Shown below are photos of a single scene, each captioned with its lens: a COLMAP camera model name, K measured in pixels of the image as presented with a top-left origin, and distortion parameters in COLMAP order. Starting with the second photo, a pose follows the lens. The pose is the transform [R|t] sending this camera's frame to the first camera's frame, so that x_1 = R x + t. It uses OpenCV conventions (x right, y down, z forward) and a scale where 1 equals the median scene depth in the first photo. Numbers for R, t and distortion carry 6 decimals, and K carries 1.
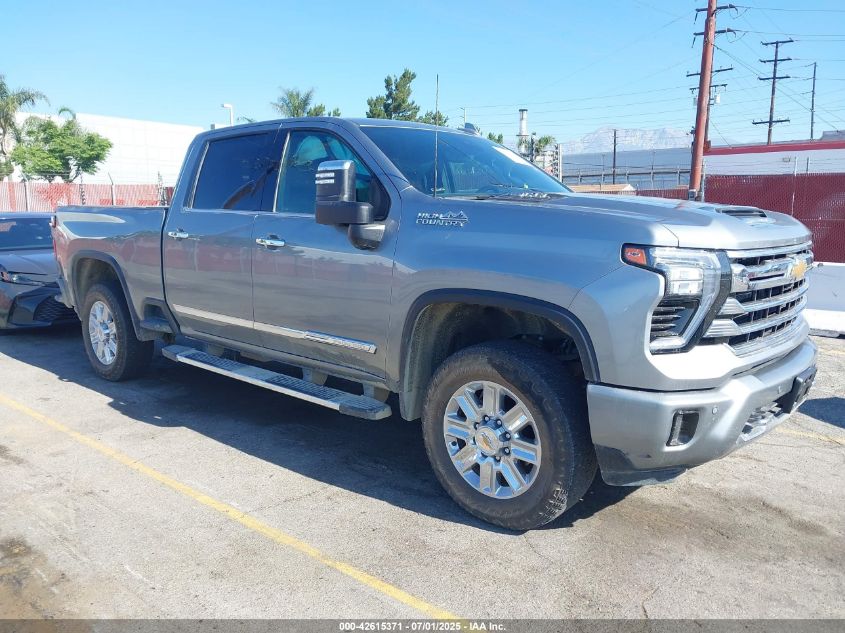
lens RADIAL K [[660.3, 0, 429.0], [0, 660.3, 320.0], [0, 0, 1]] dist [0.014930, -0.014194]
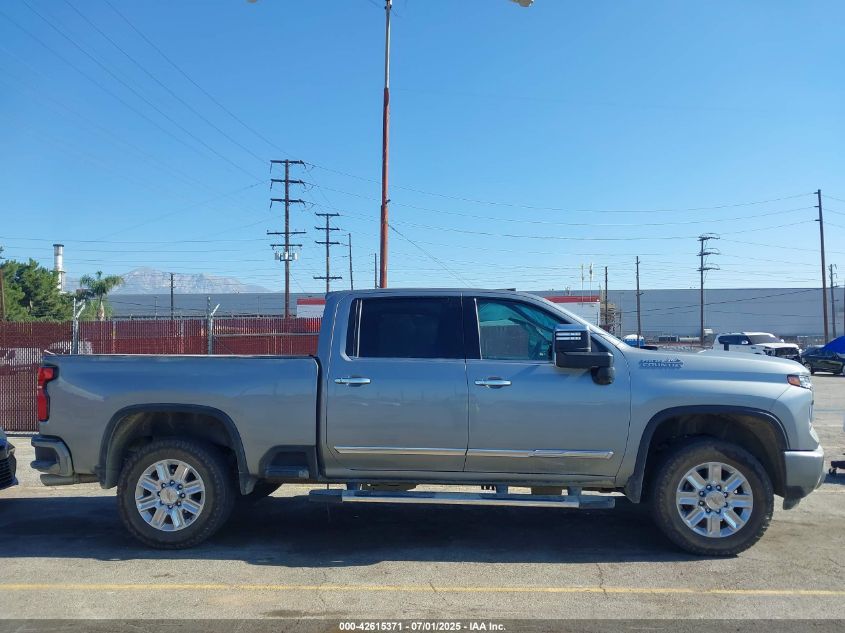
lens RADIAL K [[660.3, 0, 429.0], [0, 660.3, 320.0], [0, 0, 1]] dist [0.014930, -0.014194]
pose [[0.789800, 0.027020, 0.612768, -1.142311], [0.103161, 0.978946, -0.176131, -0.026456], [-0.604626, 0.202323, 0.770385, 0.074153]]
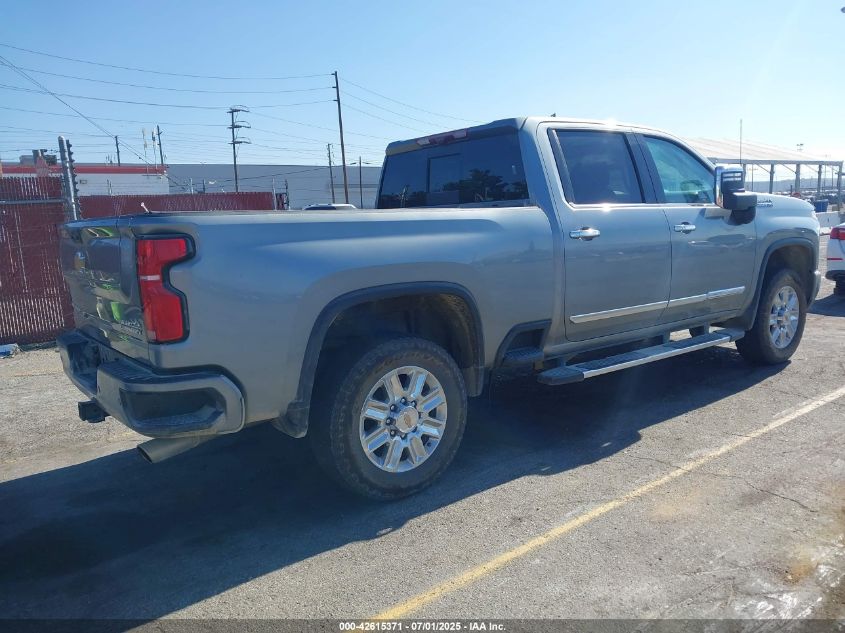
lens RADIAL K [[660.3, 0, 429.0], [0, 660.3, 320.0], [0, 0, 1]] dist [0.014930, -0.014194]
pose [[0.195649, -0.159722, 0.967580, -1.550455], [0.204182, 0.971660, 0.119109, -0.196449], [-0.959182, 0.174259, 0.222717, 1.231247]]
